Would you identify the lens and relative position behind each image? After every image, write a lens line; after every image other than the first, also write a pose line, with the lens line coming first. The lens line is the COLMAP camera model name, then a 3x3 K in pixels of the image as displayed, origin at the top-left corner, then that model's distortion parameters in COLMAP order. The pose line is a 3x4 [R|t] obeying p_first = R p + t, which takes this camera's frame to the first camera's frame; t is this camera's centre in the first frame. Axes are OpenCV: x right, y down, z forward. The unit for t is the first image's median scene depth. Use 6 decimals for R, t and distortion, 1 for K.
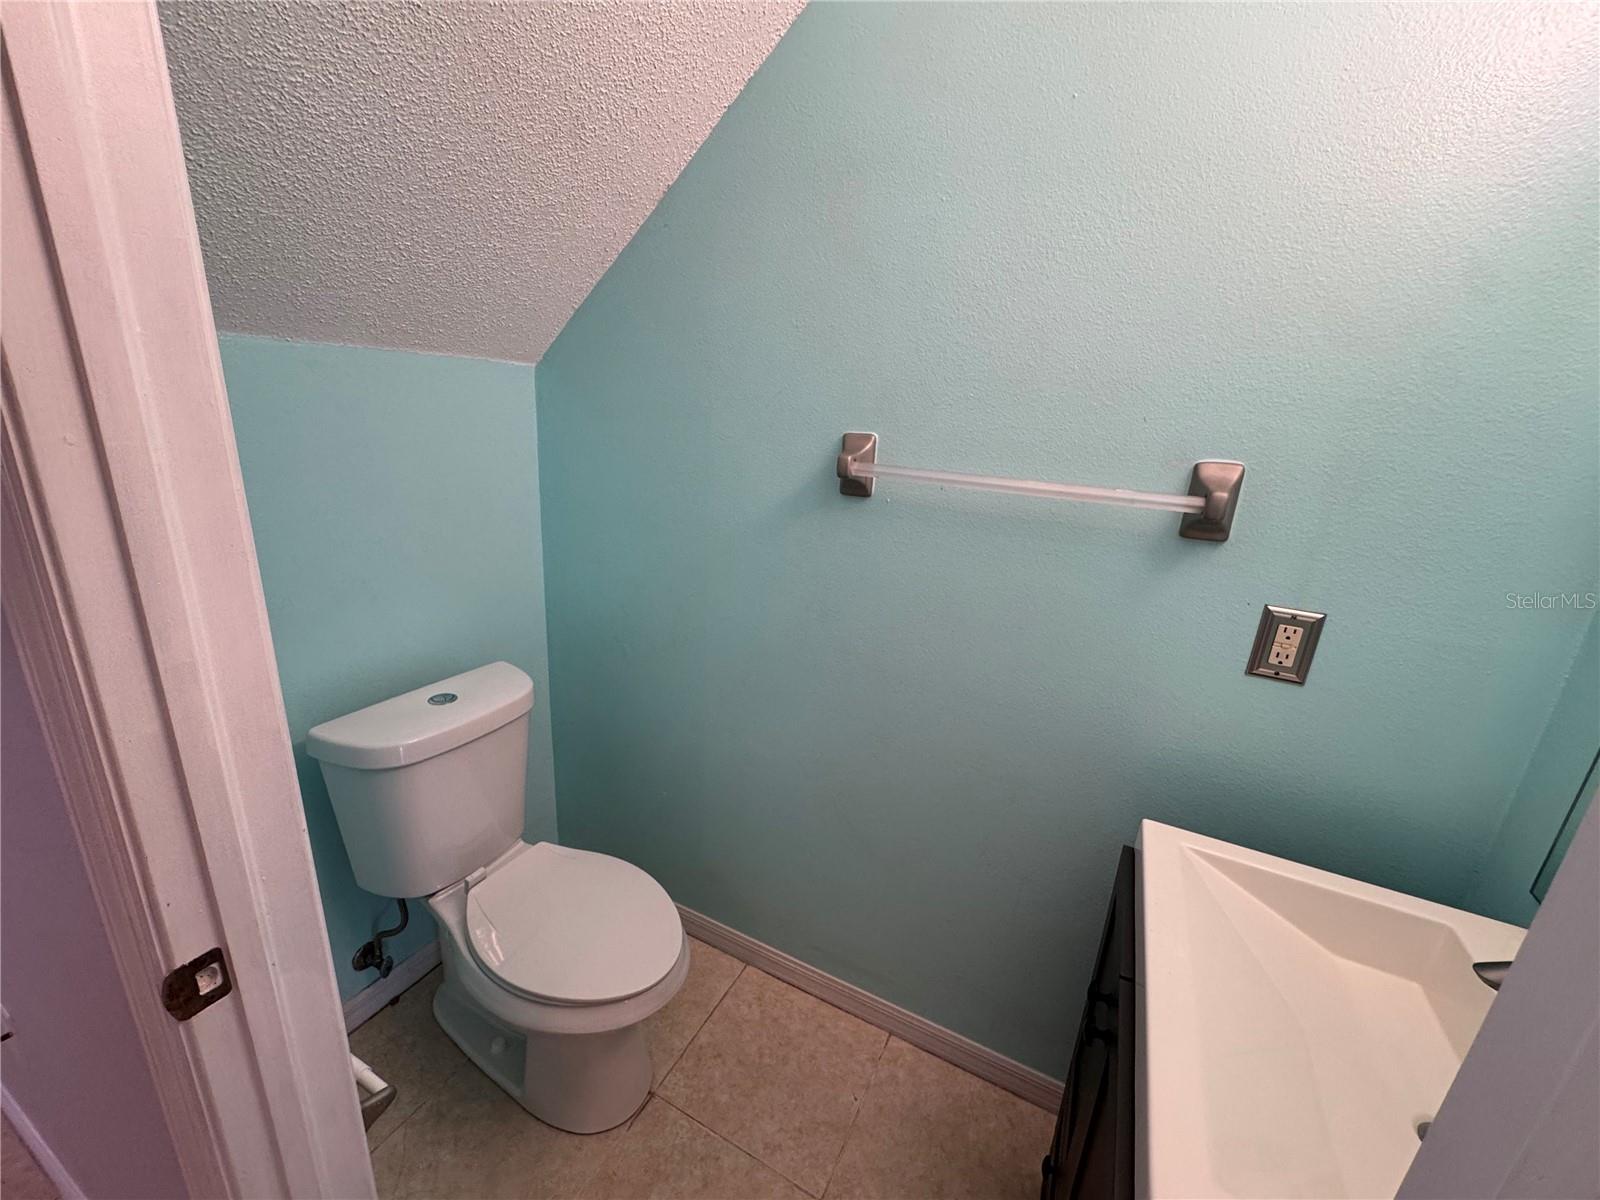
lens RADIAL K [[637.9, 0, 792.2], [0, 637.9, 605.6], [0, 0, 1]] dist [-0.002434, 0.000902]
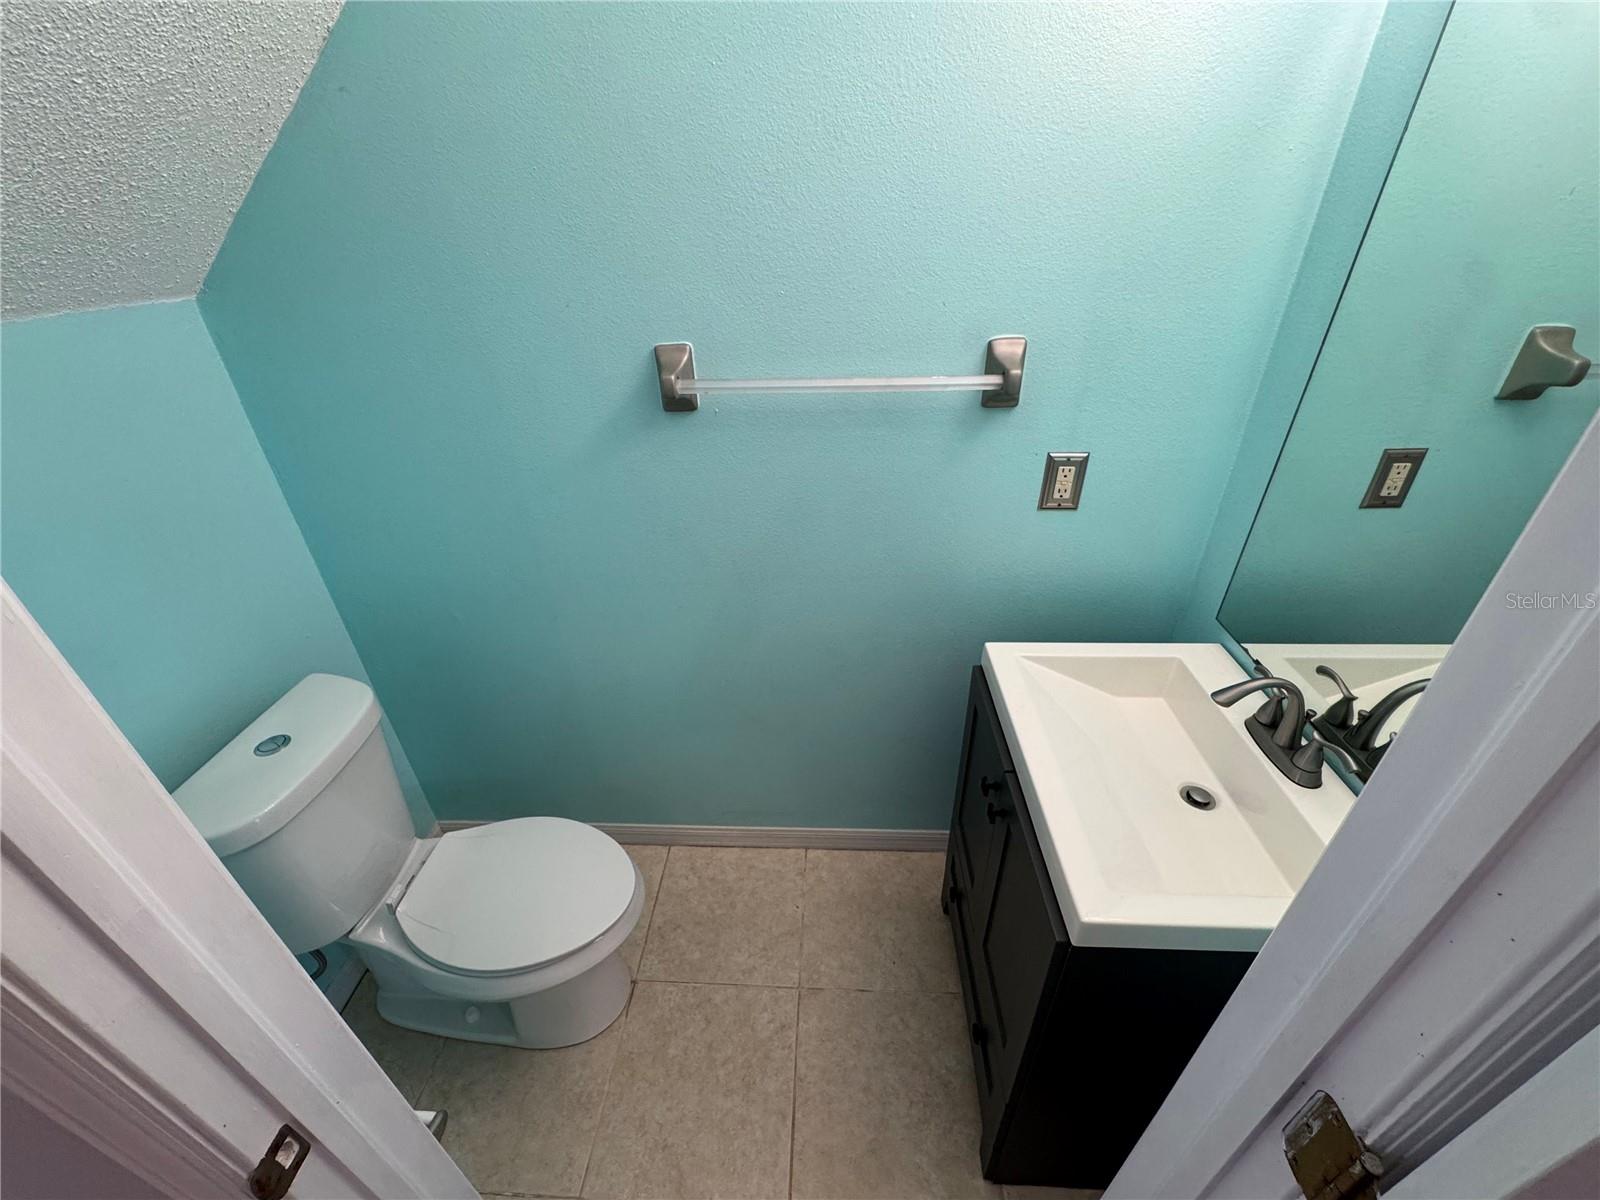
lens RADIAL K [[637.9, 0, 789.3], [0, 637.9, 605.5], [0, 0, 1]] dist [-0.002434, 0.000902]
pose [[0.908806, -0.290995, 0.298989, -0.133342], [0.203906, 0.934991, 0.290198, -0.153082], [-0.363998, -0.202768, 0.909060, 0.007505]]
